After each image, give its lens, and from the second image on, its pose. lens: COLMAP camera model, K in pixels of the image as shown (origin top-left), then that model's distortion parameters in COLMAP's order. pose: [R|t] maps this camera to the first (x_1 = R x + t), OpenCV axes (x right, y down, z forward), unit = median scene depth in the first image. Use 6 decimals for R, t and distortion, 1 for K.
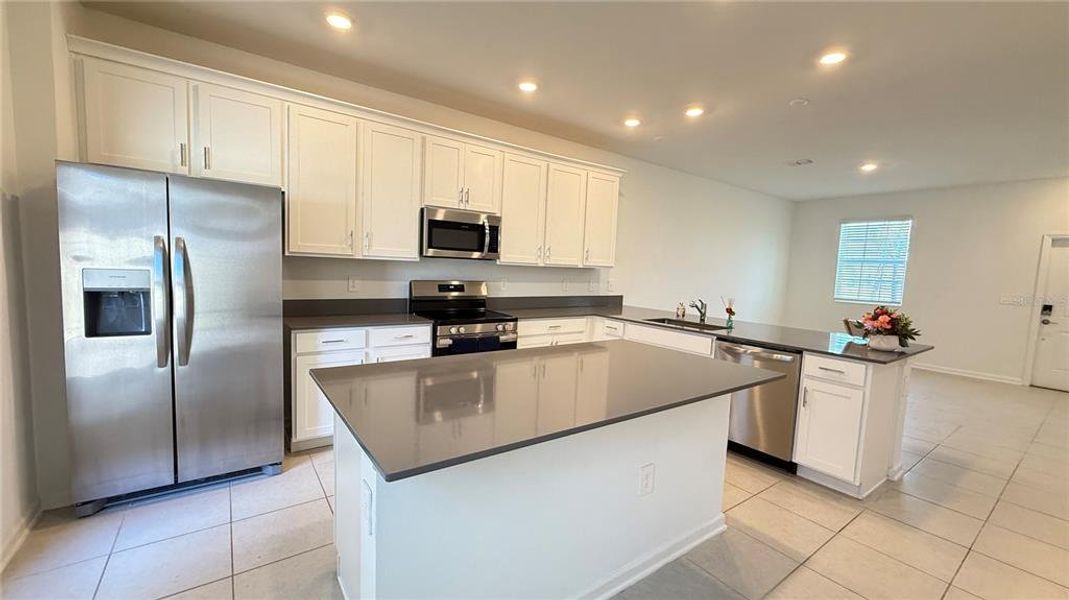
lens RADIAL K [[424.6, 0, 531.8], [0, 424.6, 300.8], [0, 0, 1]] dist [-0.000716, 0.000855]
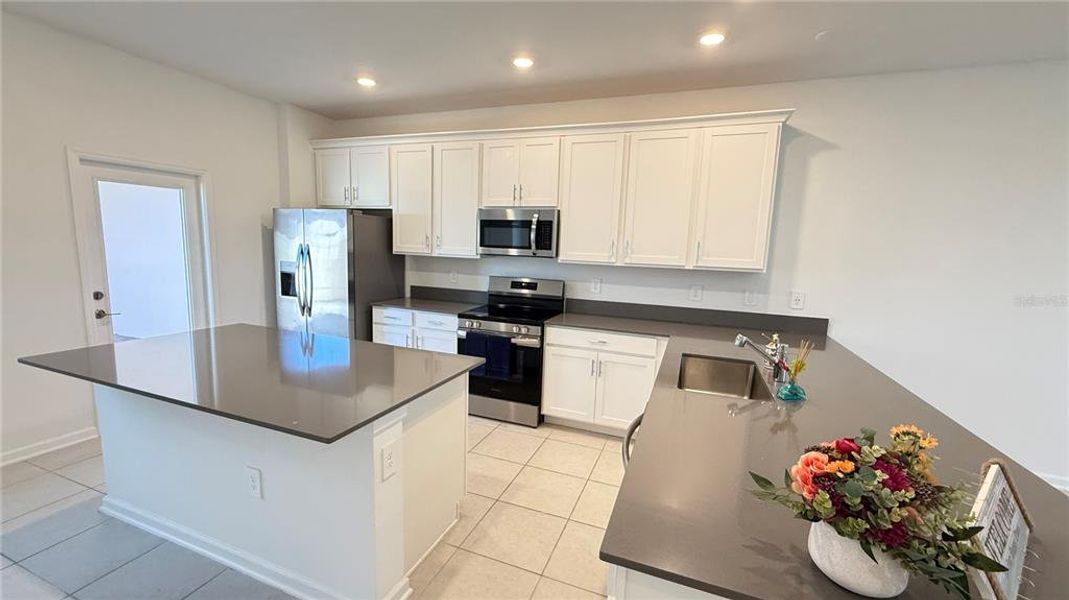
lens RADIAL K [[424.6, 0, 533.3], [0, 424.6, 302.9], [0, 0, 1]] dist [-0.000716, 0.000855]
pose [[0.548805, 0.090182, -0.831072, 0.677456], [-0.083509, 0.995105, 0.052835, -0.044801], [0.831769, 0.040406, 0.553650, 0.472452]]
